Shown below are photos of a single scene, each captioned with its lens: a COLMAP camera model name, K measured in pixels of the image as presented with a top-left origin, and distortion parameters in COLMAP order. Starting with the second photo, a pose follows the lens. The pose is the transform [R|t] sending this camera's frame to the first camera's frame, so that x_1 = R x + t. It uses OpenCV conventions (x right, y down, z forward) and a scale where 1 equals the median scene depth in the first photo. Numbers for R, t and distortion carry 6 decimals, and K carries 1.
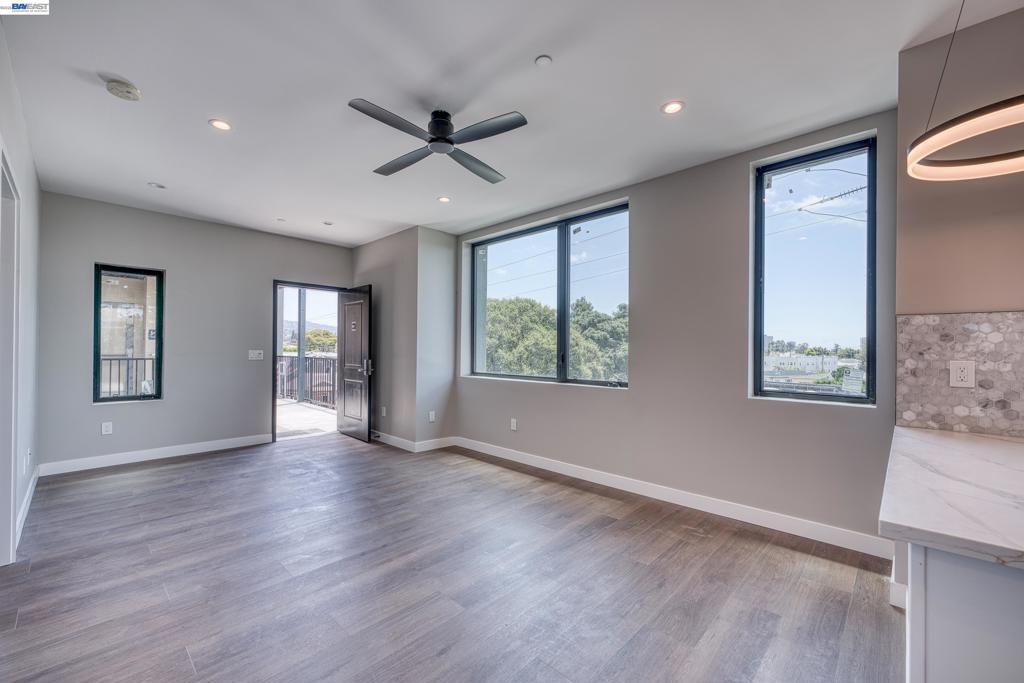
lens RADIAL K [[419.6, 0, 507.9], [0, 419.6, 345.6], [0, 0, 1]] dist [-0.002754, 0.000299]
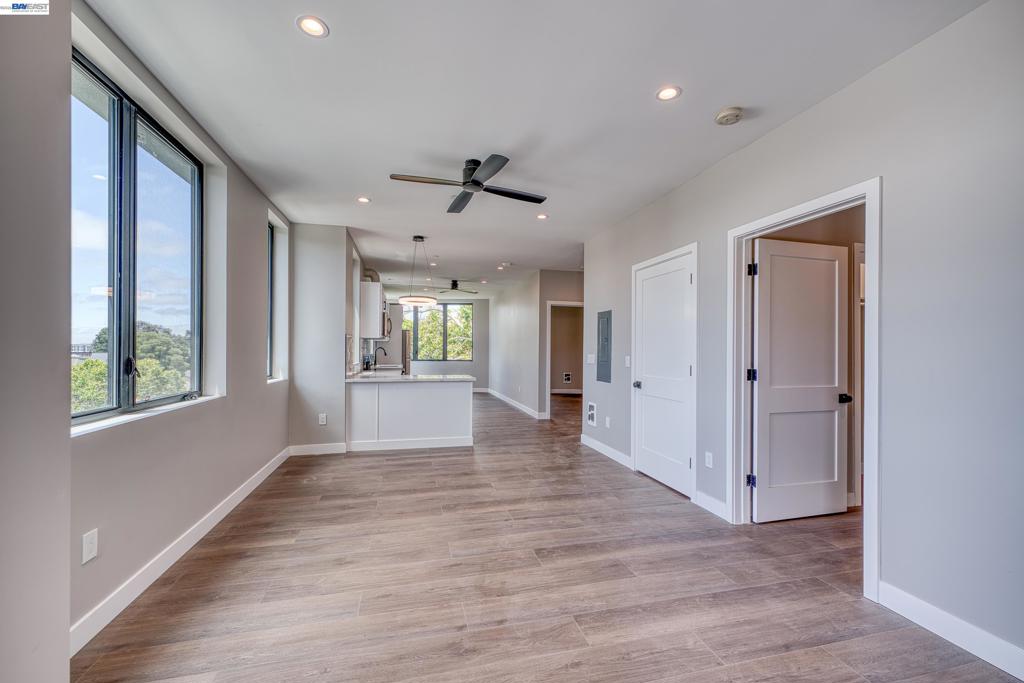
lens RADIAL K [[419.6, 0, 514.0], [0, 419.6, 350.3], [0, 0, 1]] dist [-0.002754, 0.000299]
pose [[-0.853259, -0.016820, 0.521215, -0.834628], [-0.020590, 0.999787, -0.001443, 0.002729], [-0.521080, -0.011963, -0.853424, 1.819884]]
